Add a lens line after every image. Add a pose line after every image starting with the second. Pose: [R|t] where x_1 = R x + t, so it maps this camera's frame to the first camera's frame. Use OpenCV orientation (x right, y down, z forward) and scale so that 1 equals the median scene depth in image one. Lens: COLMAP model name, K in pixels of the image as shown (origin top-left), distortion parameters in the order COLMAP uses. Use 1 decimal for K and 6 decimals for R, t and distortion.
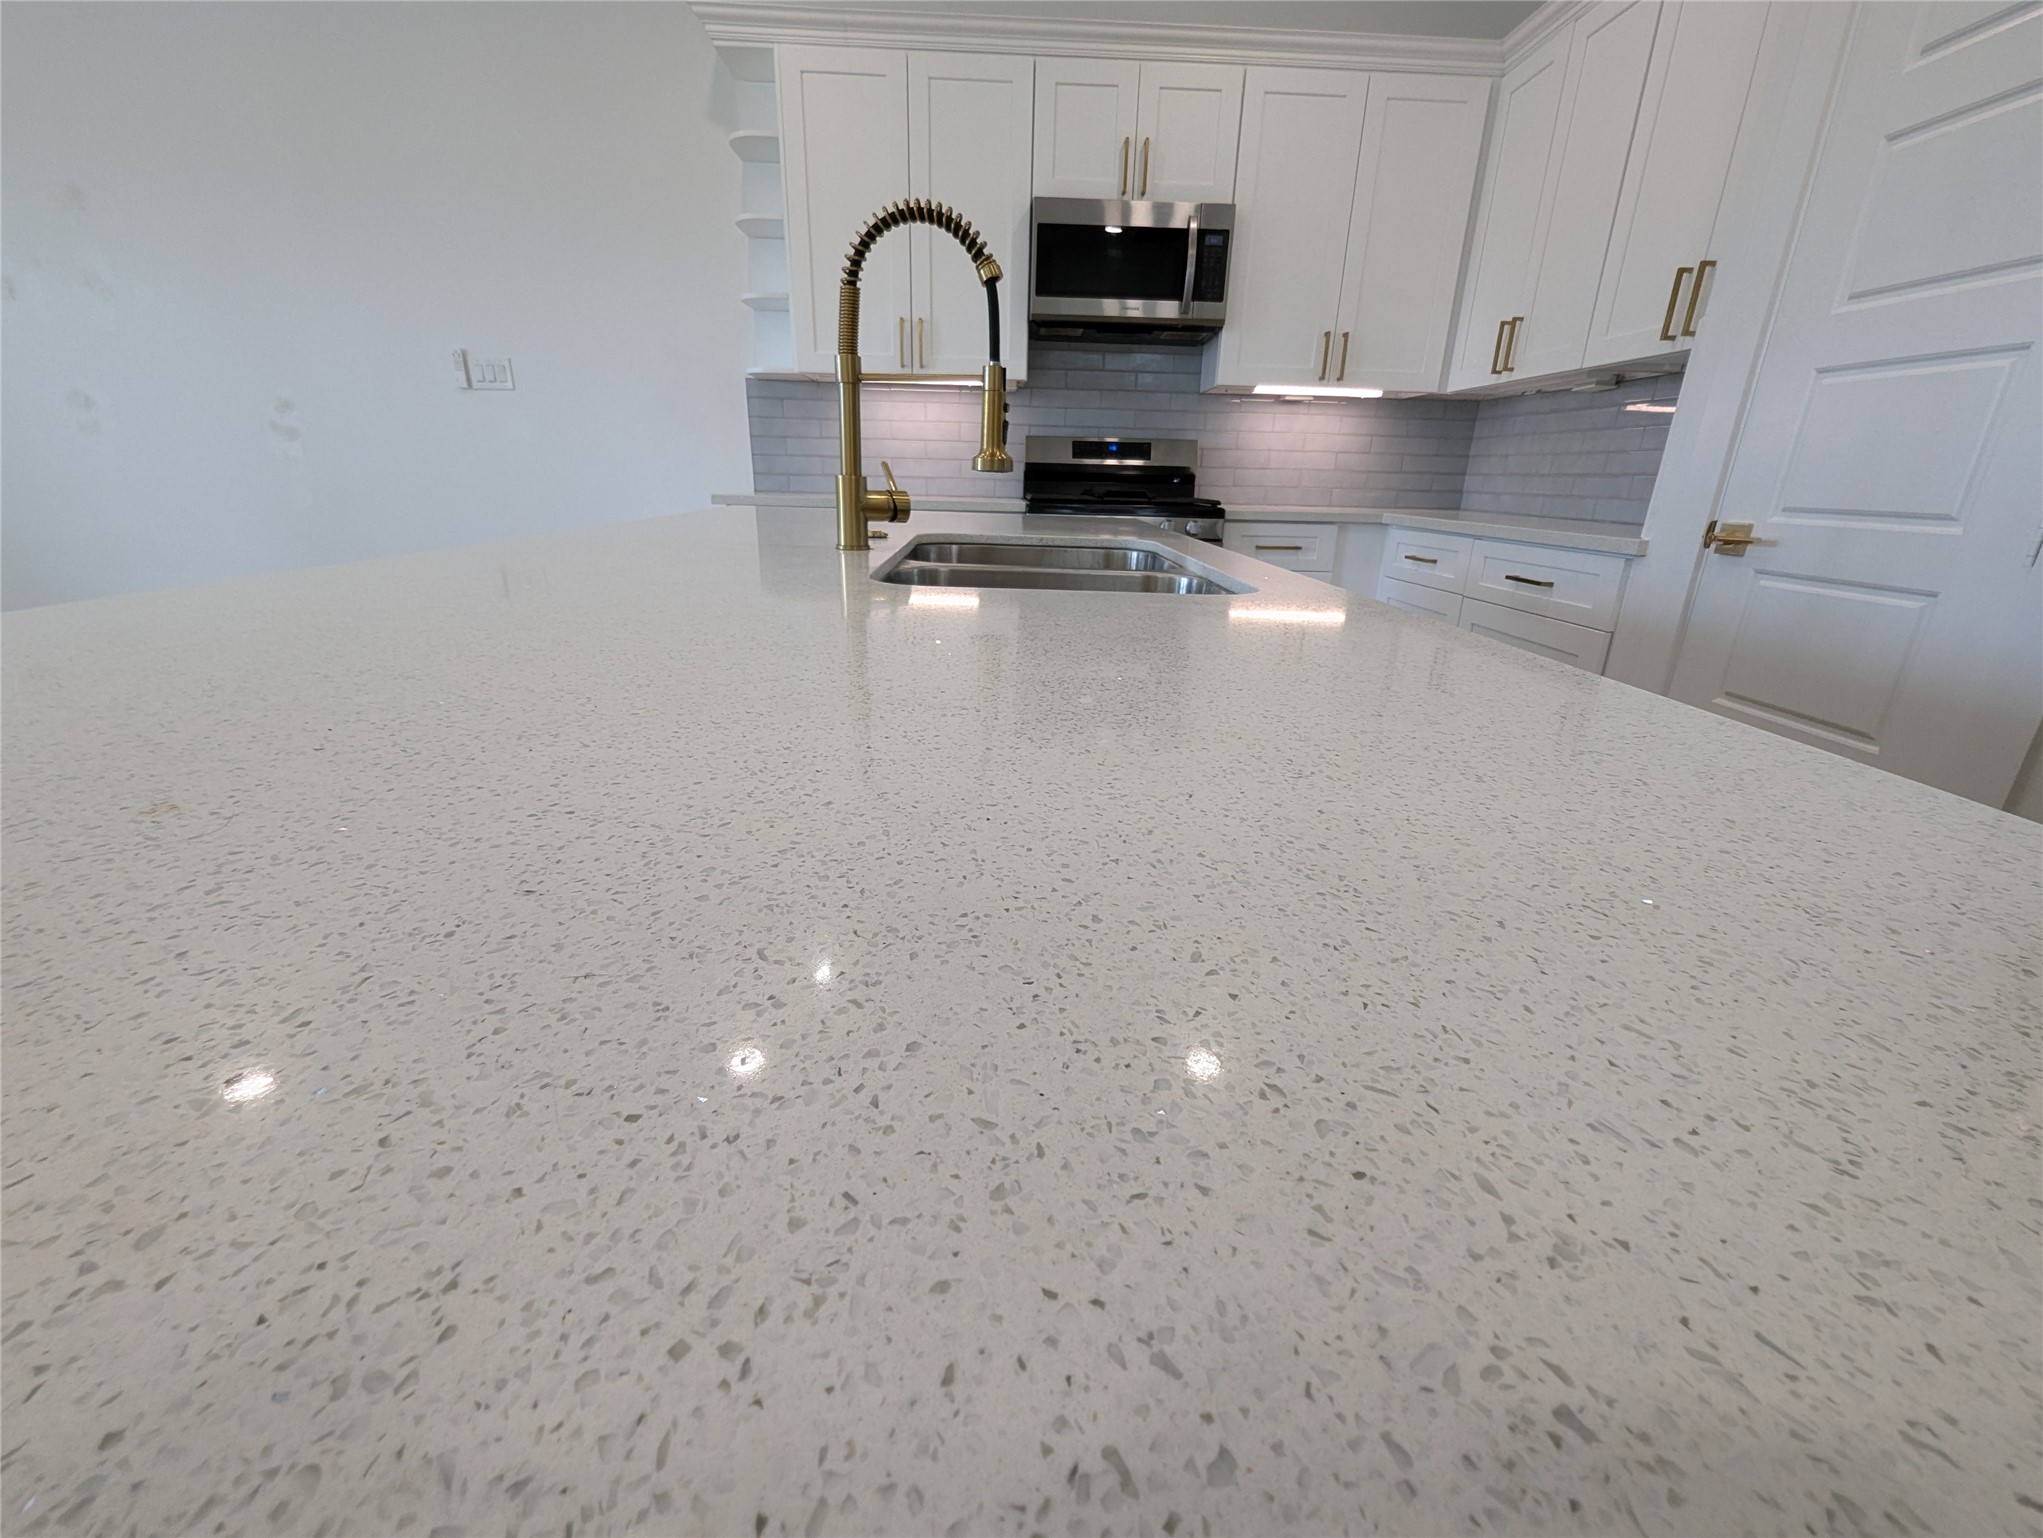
lens RADIAL K [[852.9, 0, 1029.0], [0, 852.9, 780.0], [0, 0, 1]] dist [0.003350, -0.000854]
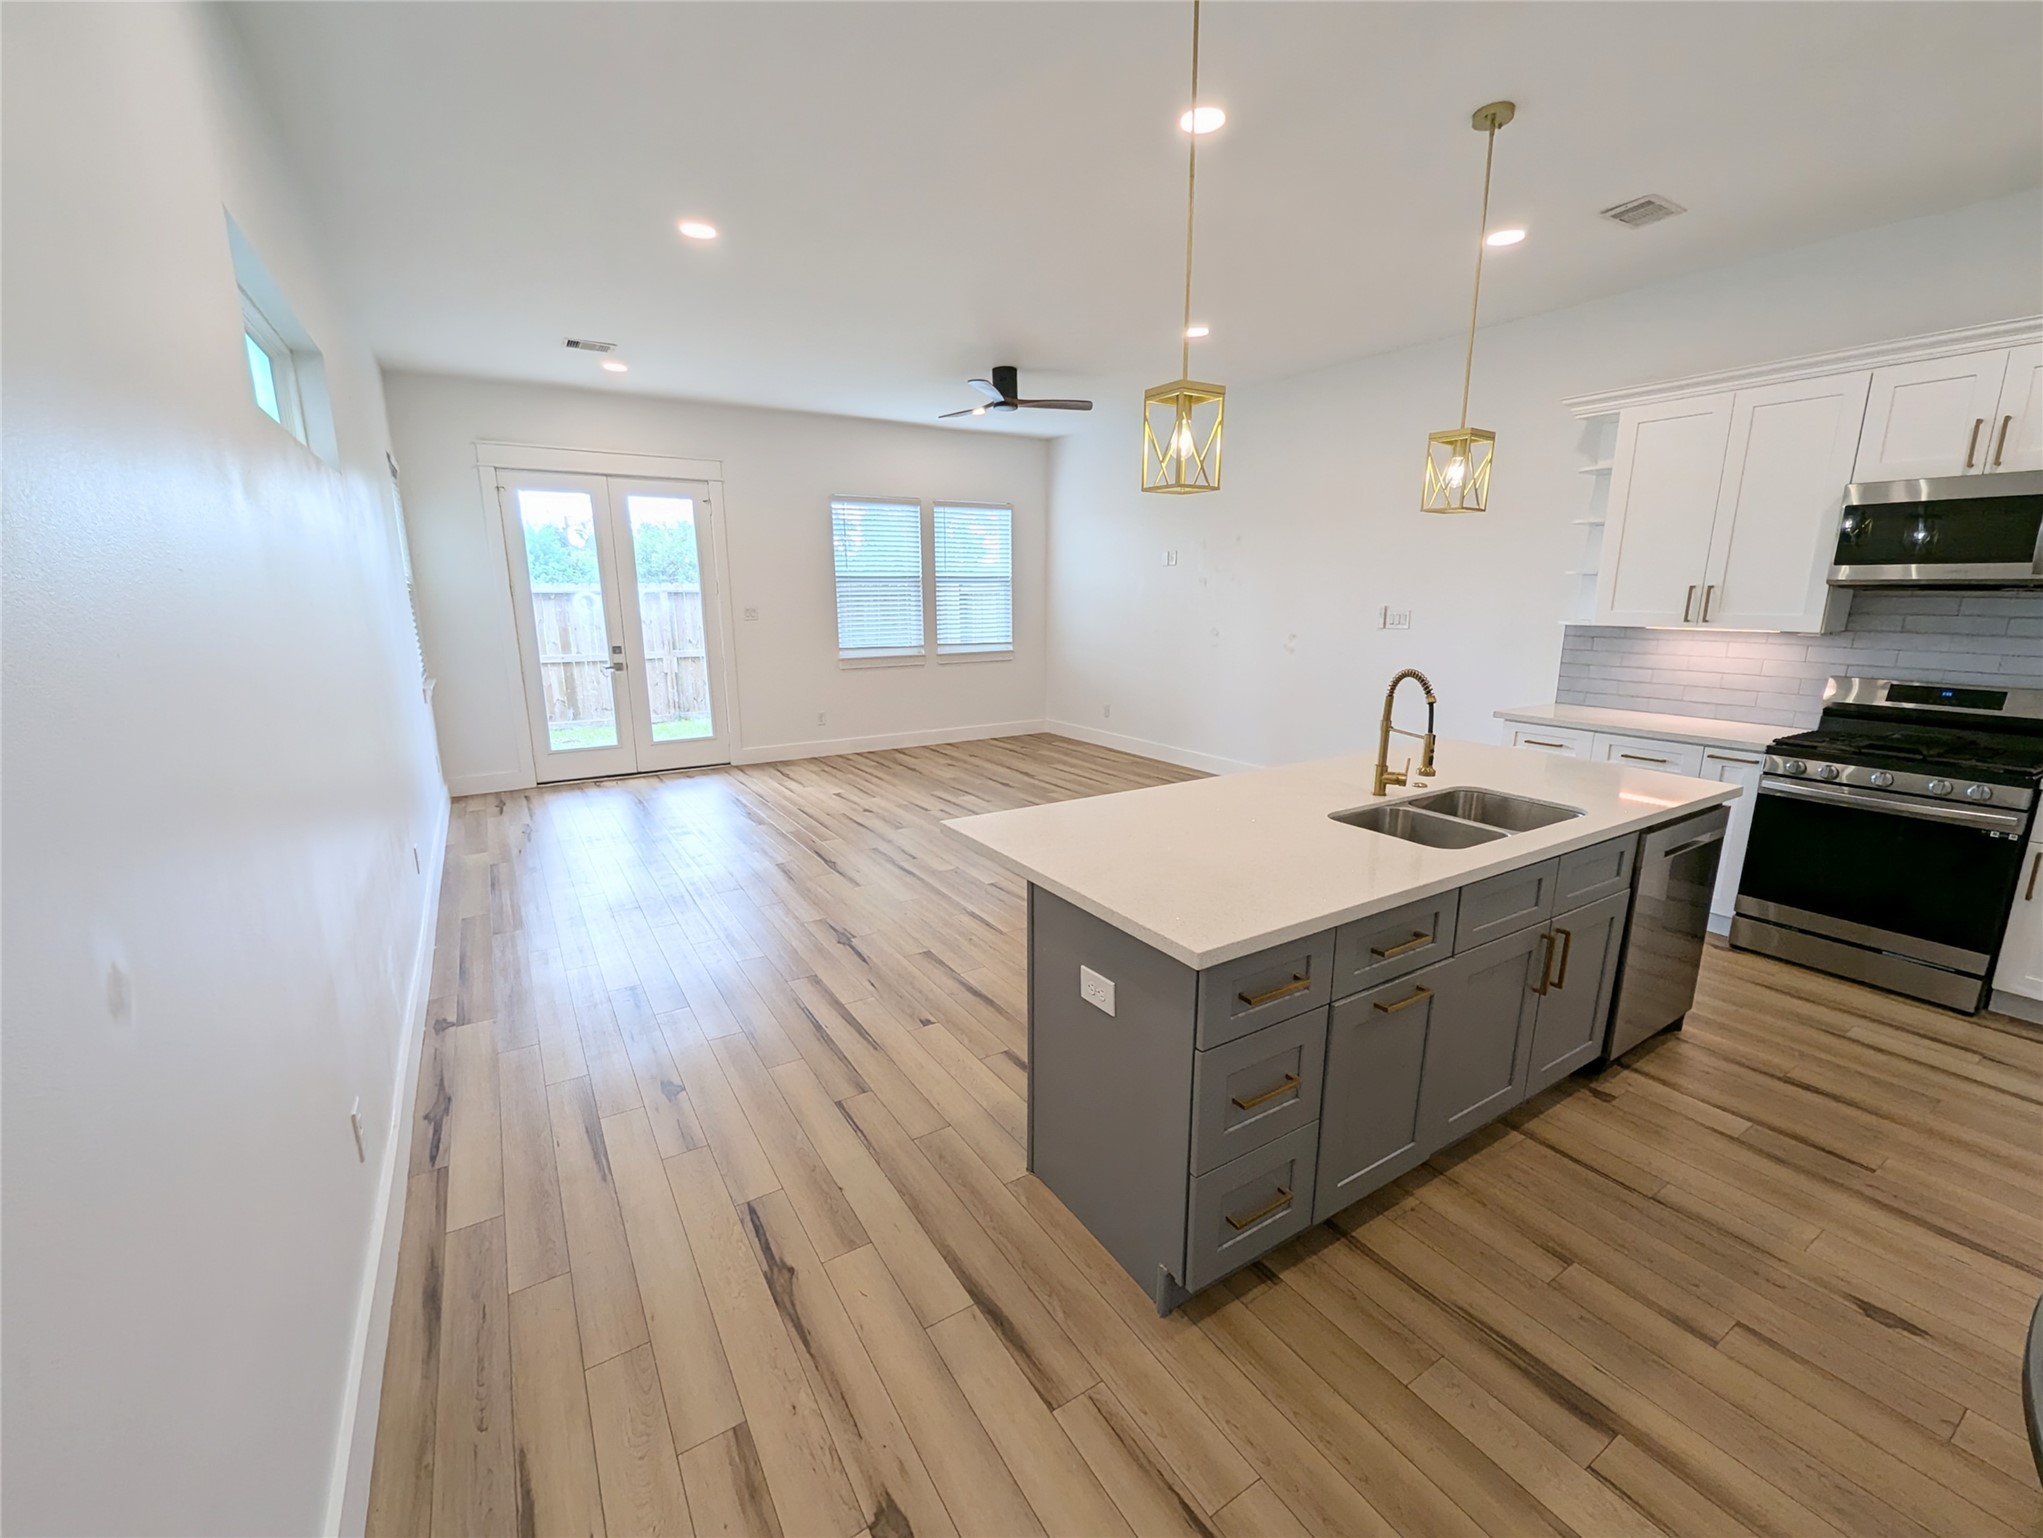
lens RADIAL K [[852.9, 0, 1026.5], [0, 852.9, 778.1], [0, 0, 1]] dist [0.003350, -0.000854]
pose [[0.499766, 0.161830, -0.850908, 0.454611], [-0.278776, 0.960171, 0.018876, -0.033377], [0.820072, 0.227779, 0.524975, -0.356863]]
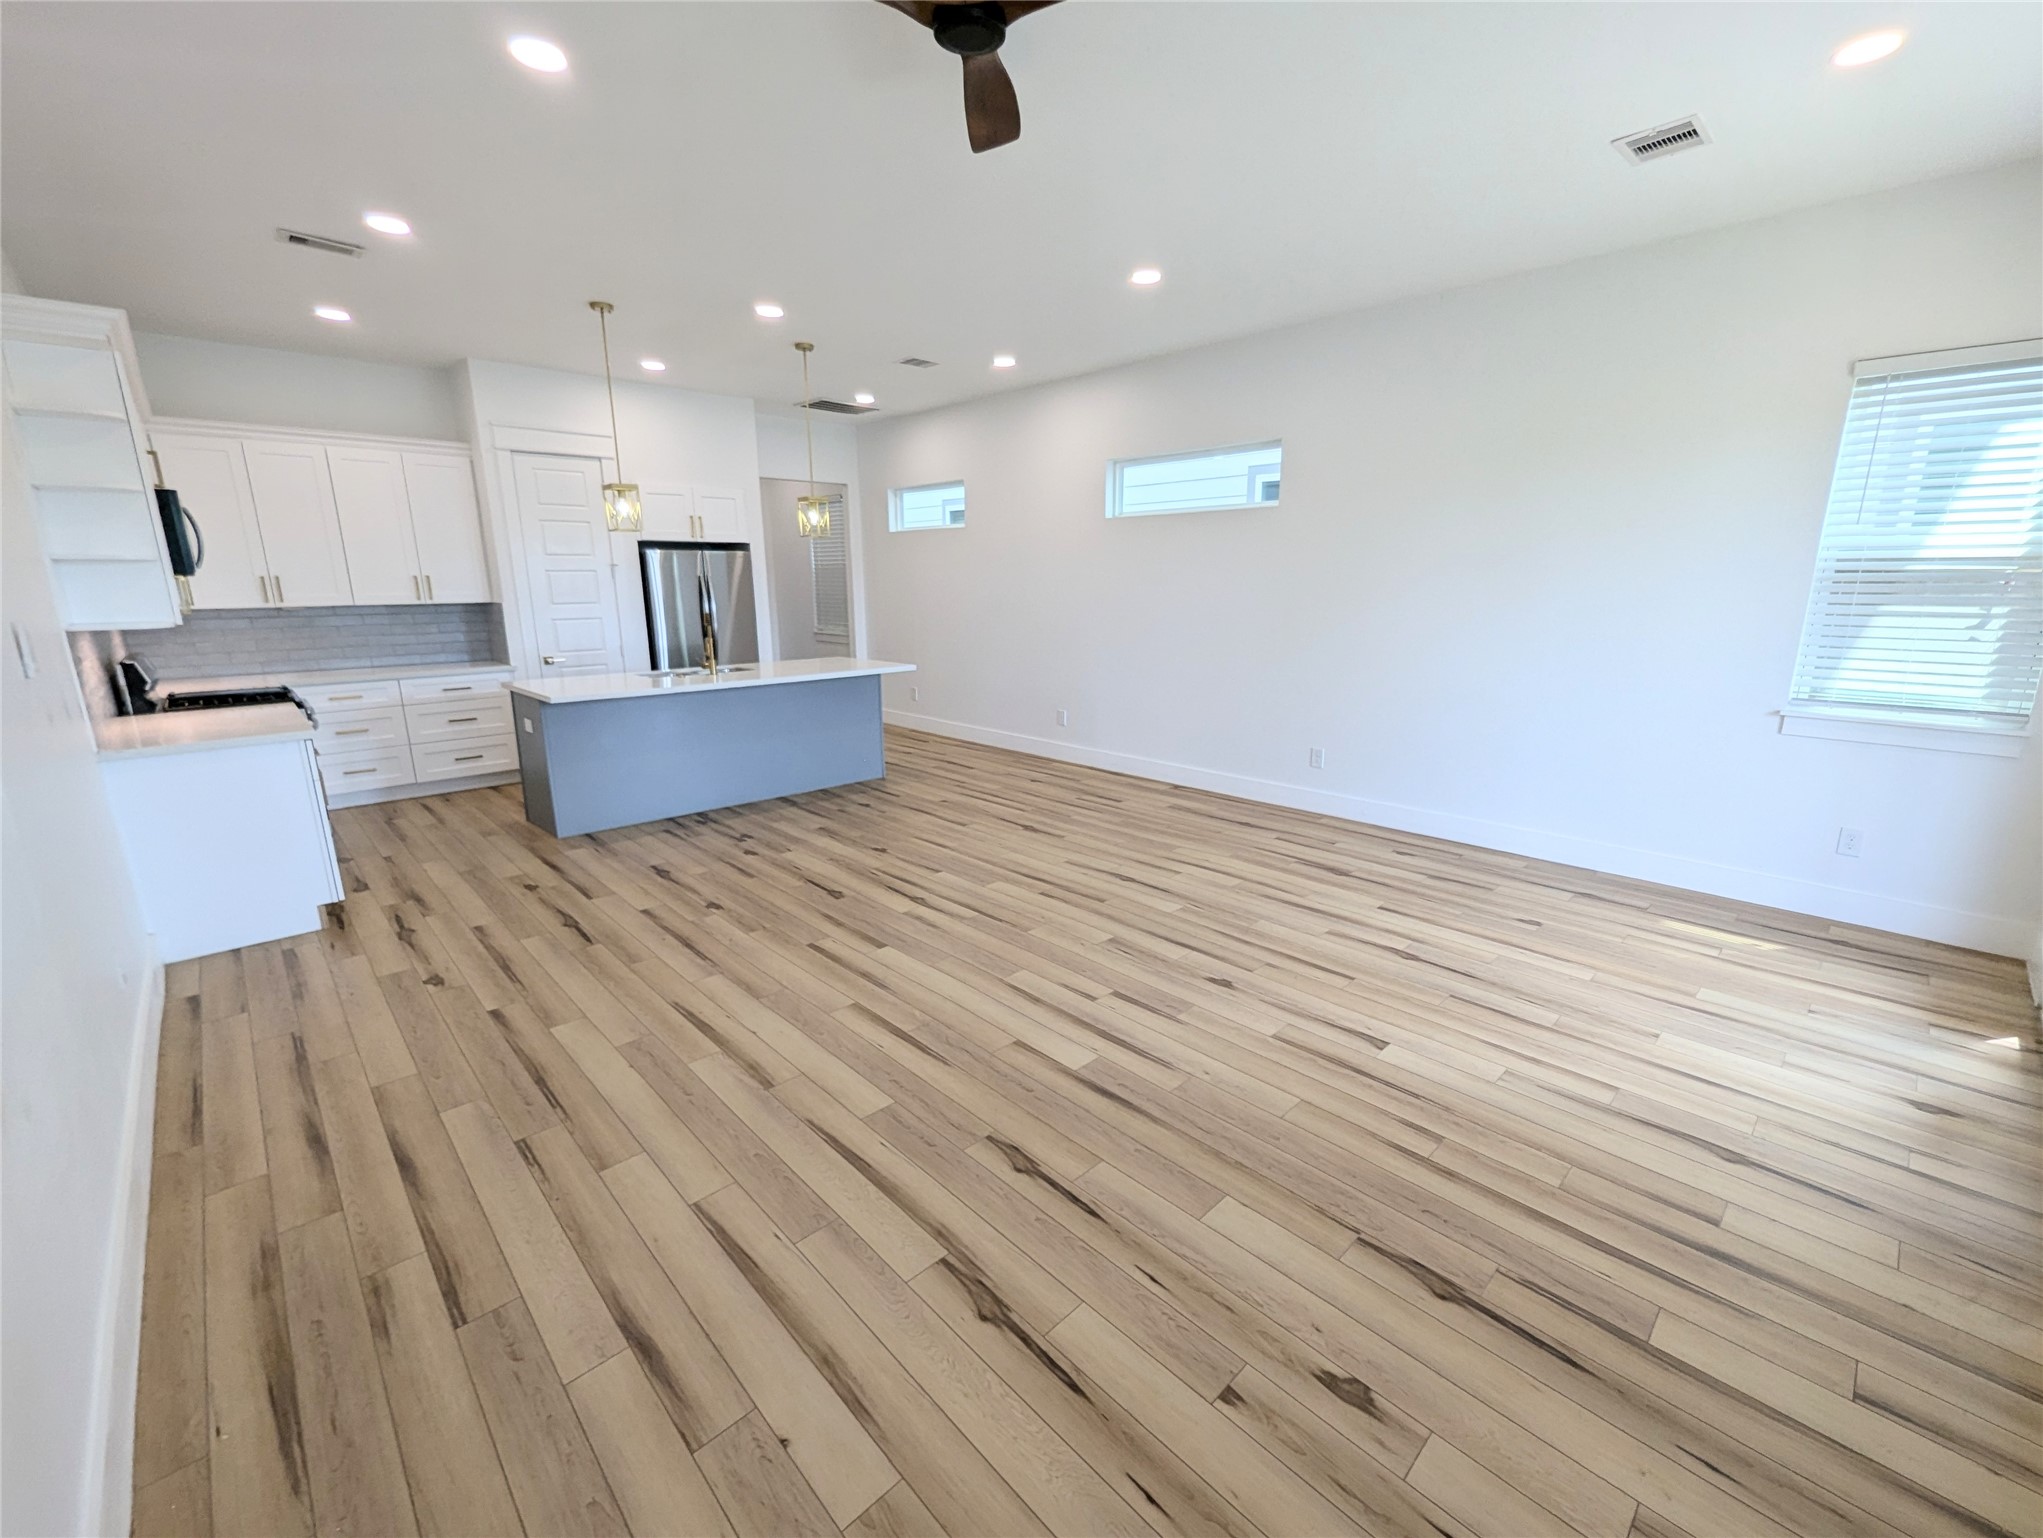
lens RADIAL K [[852.9, 0, 1019.1], [0, 852.9, 783.8], [0, 0, 1]] dist [0.003350, -0.000854]
pose [[-0.656280, -0.202567, 0.726818, -1.781289], [0.242824, 0.855336, 0.457643, -0.548560], [-0.714376, 0.476831, -0.512151, 0.907622]]
